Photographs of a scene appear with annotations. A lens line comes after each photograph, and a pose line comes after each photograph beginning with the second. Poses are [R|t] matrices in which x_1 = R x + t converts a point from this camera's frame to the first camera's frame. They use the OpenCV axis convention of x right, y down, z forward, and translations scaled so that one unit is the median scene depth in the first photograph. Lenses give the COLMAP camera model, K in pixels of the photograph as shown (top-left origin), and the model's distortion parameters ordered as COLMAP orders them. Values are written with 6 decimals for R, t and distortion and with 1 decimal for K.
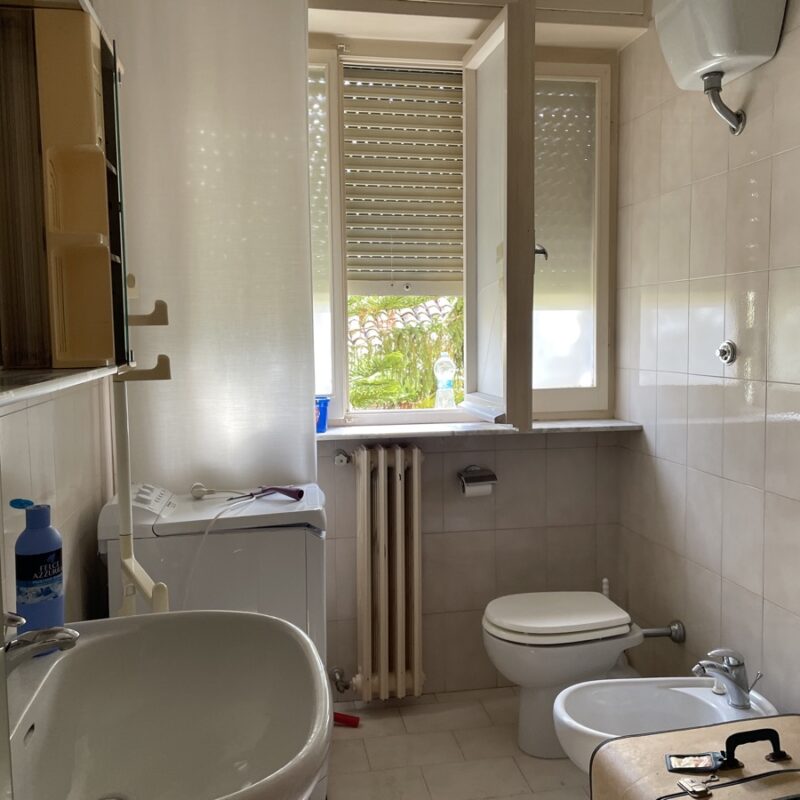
lens RADIAL K [[813.4, 0, 407.8], [0, 813.4, 388.9], [0, 0, 1]] dist [0.112505, -0.134775]
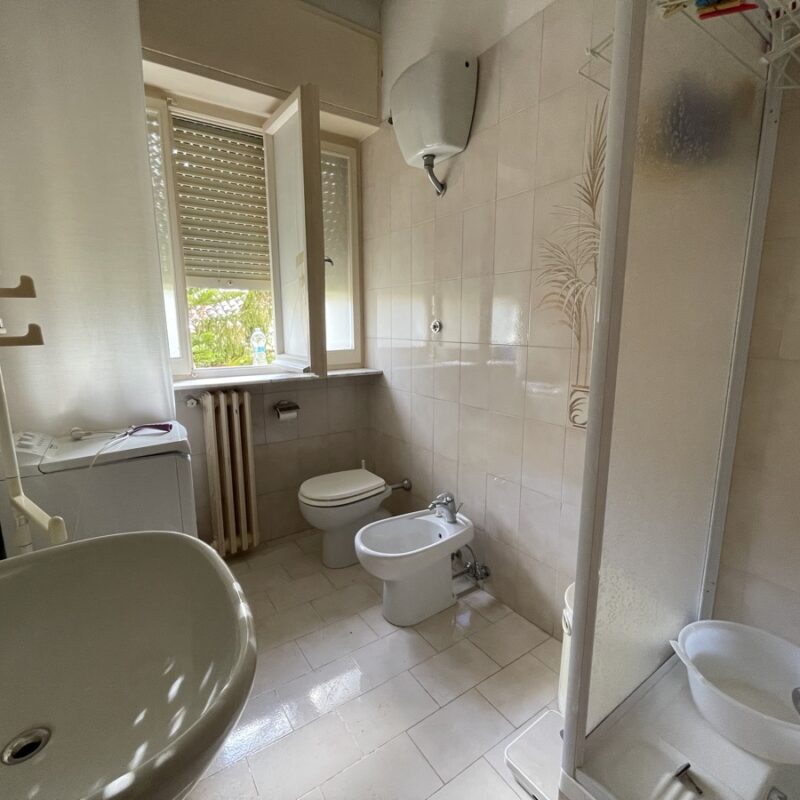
lens RADIAL K [[439.5, 0, 400.0], [0, 439.5, 400.0], [0, 0, 1]] dist [0.005907, 0.000543]
pose [[0.916402, -0.064669, 0.395001, -0.054652], [0.023930, 0.993948, 0.107212, 0.007788], [-0.399544, -0.088797, 0.912403, 0.150843]]
